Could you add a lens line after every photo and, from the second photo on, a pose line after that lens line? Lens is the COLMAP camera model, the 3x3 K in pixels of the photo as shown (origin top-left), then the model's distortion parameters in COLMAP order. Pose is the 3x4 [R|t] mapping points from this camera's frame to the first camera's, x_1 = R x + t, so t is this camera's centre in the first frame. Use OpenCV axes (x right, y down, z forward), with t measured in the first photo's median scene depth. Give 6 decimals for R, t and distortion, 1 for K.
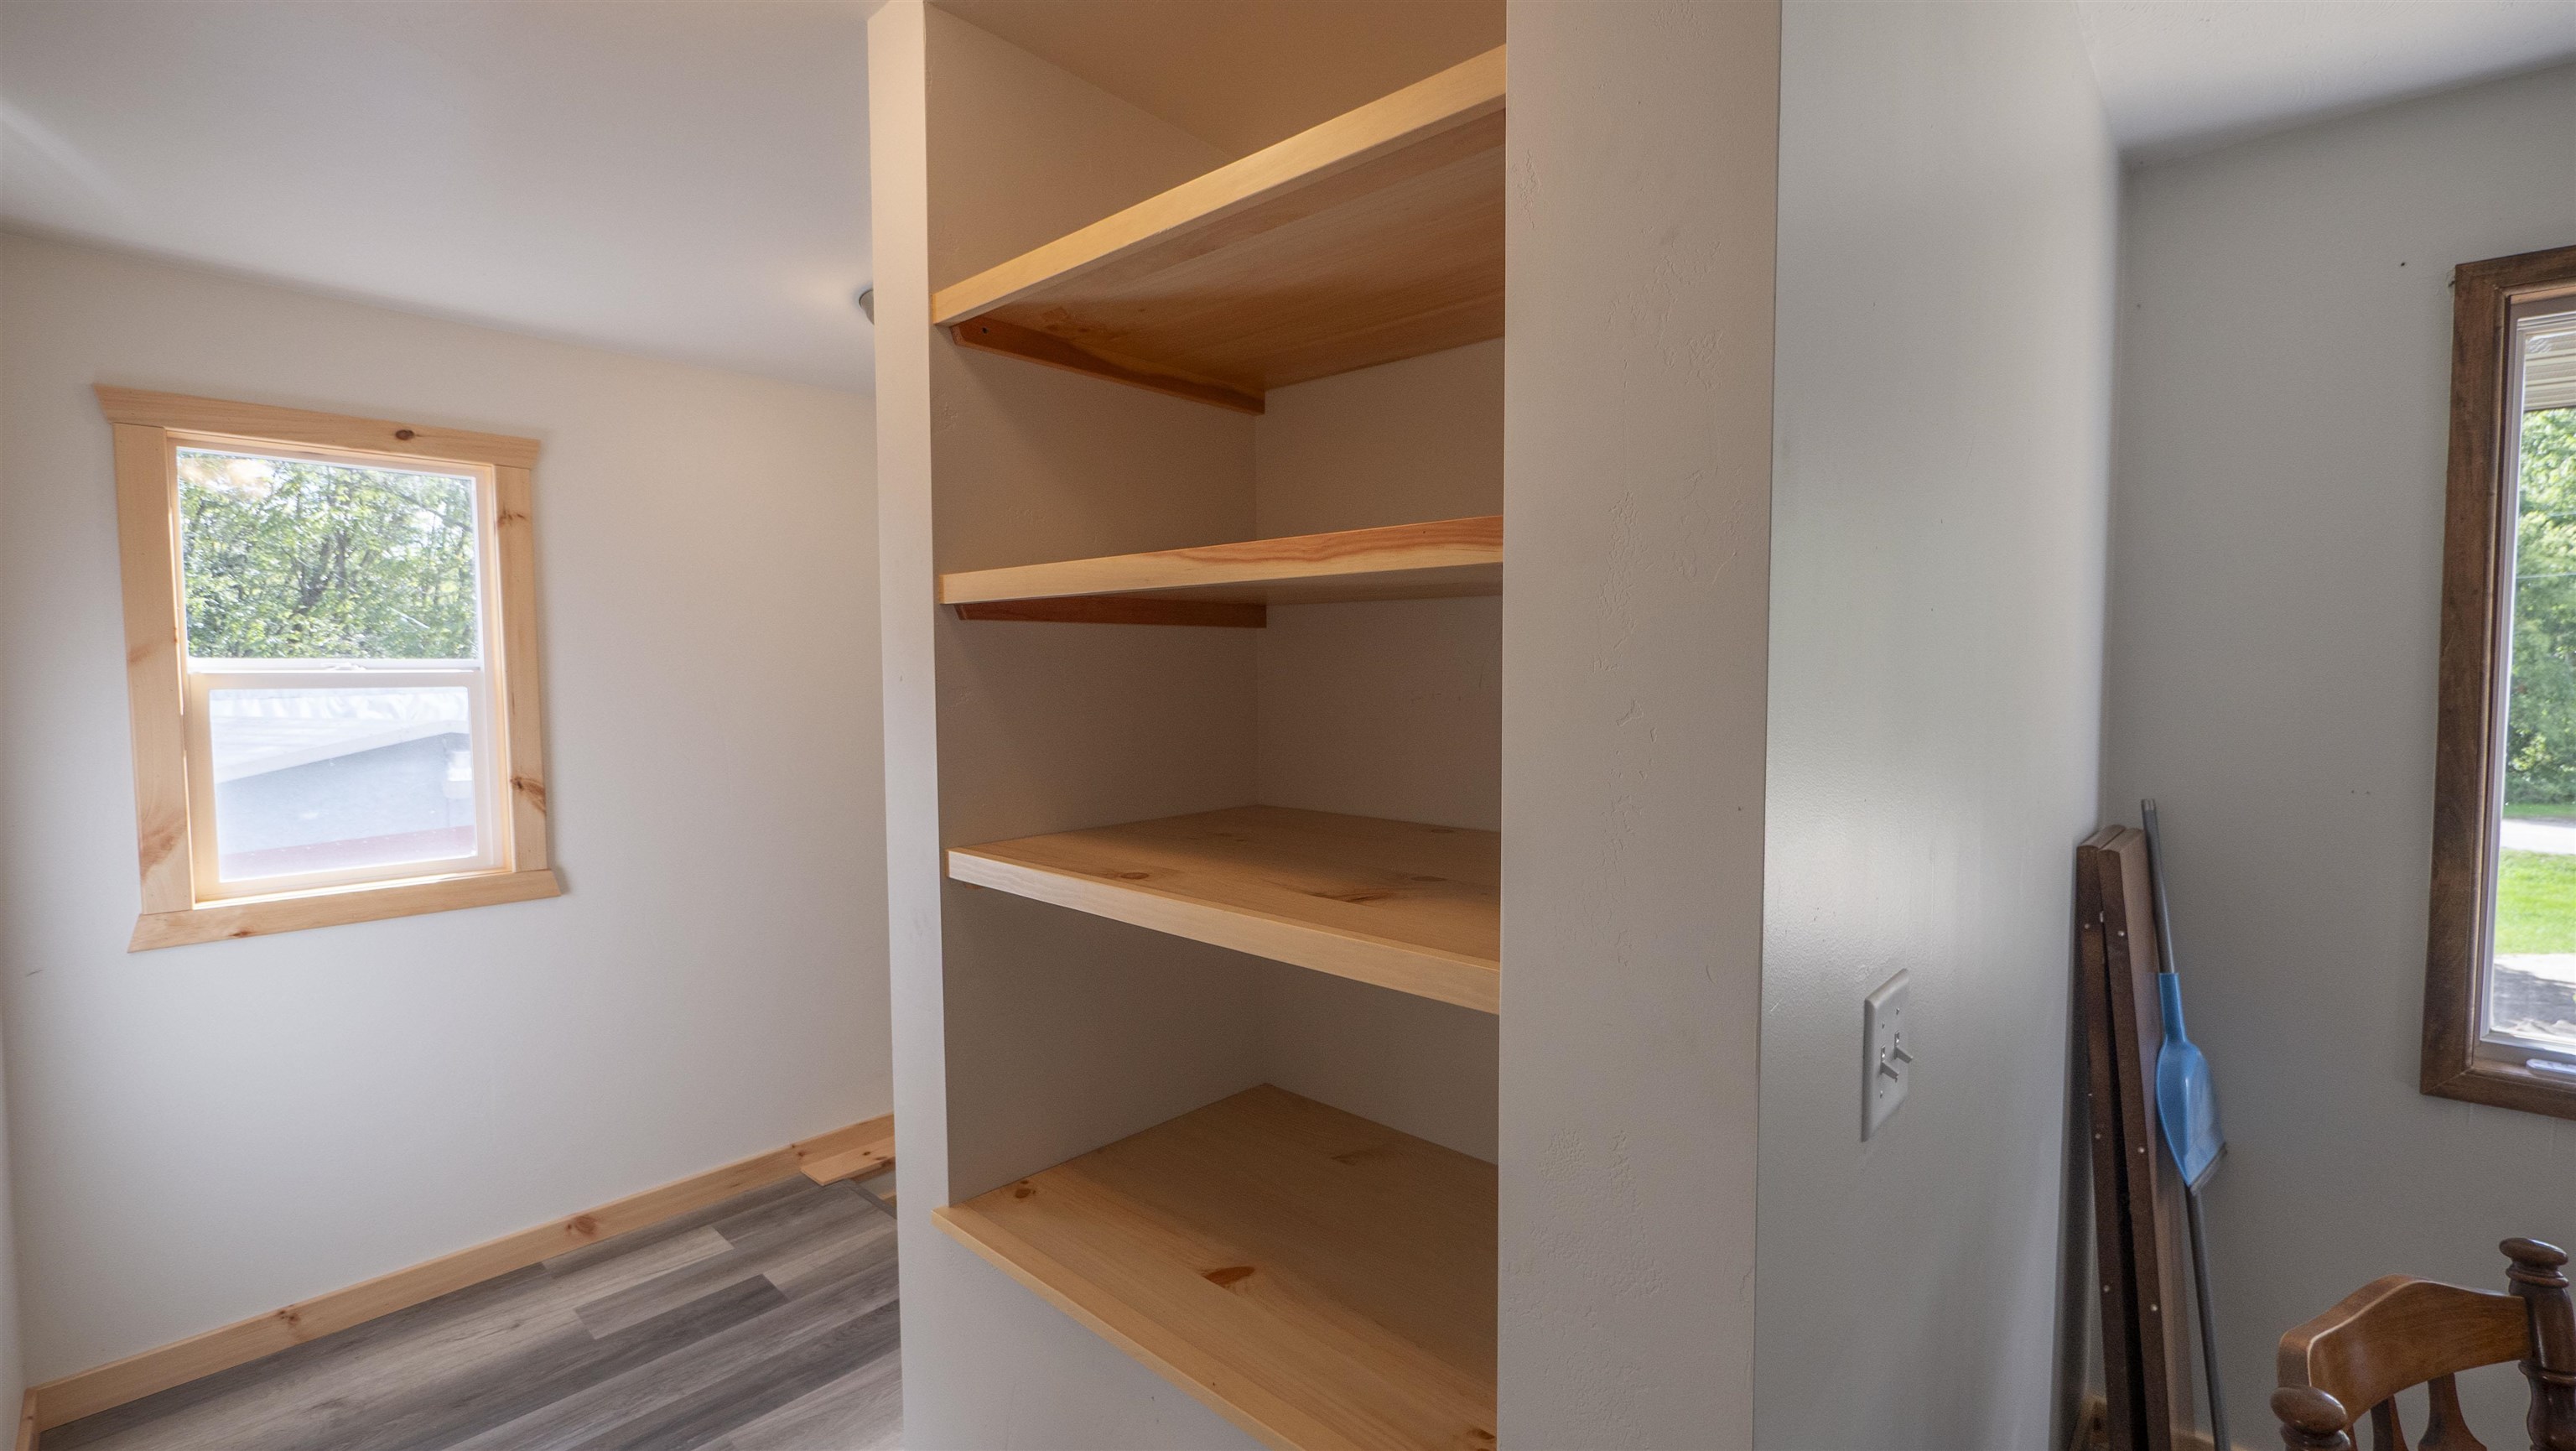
lens RADIAL K [[1084.1, 0, 1302.1], [0, 1084.1, 732.8], [0, 0, 1]] dist [-0.001954, -0.000335]
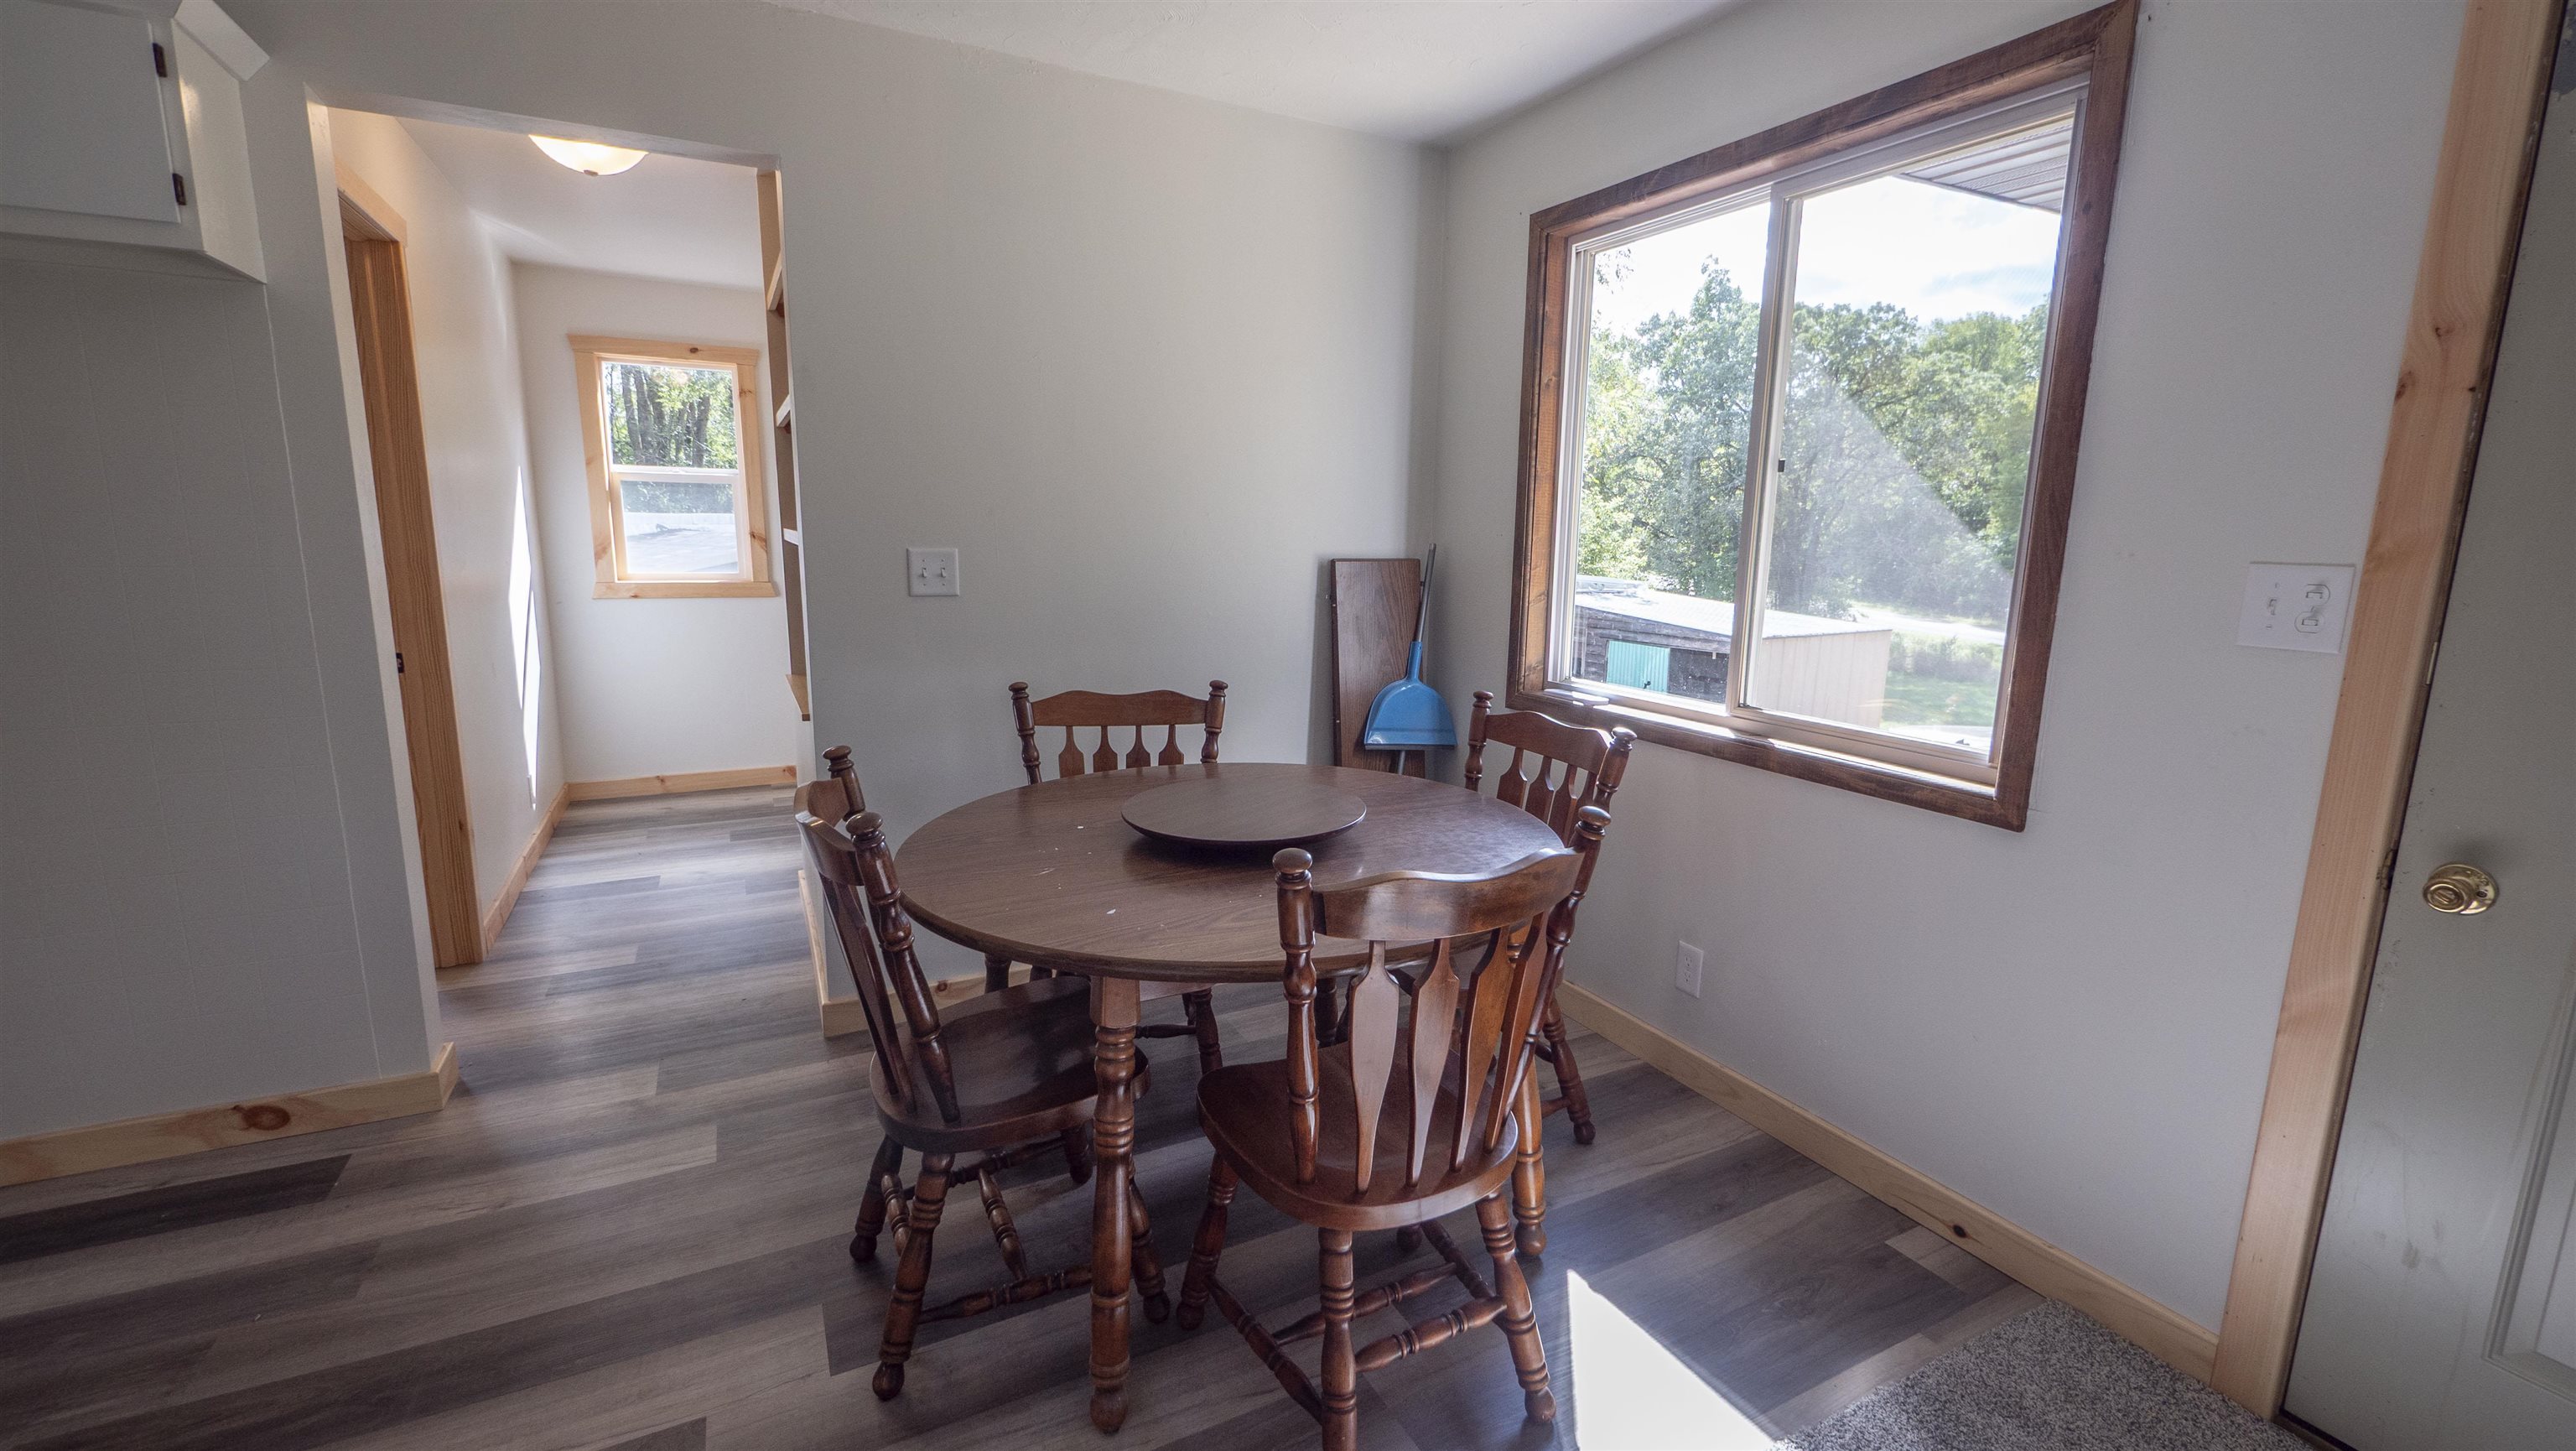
lens RADIAL K [[1084.1, 0, 1302.1], [0, 1084.1, 732.8], [0, 0, 1]] dist [-0.001954, -0.000335]
pose [[0.940083, 0.080971, -0.331191, 0.989877], [-0.038970, 0.990543, 0.131553, 0.119368], [0.338711, -0.110764, 0.934348, -0.583090]]
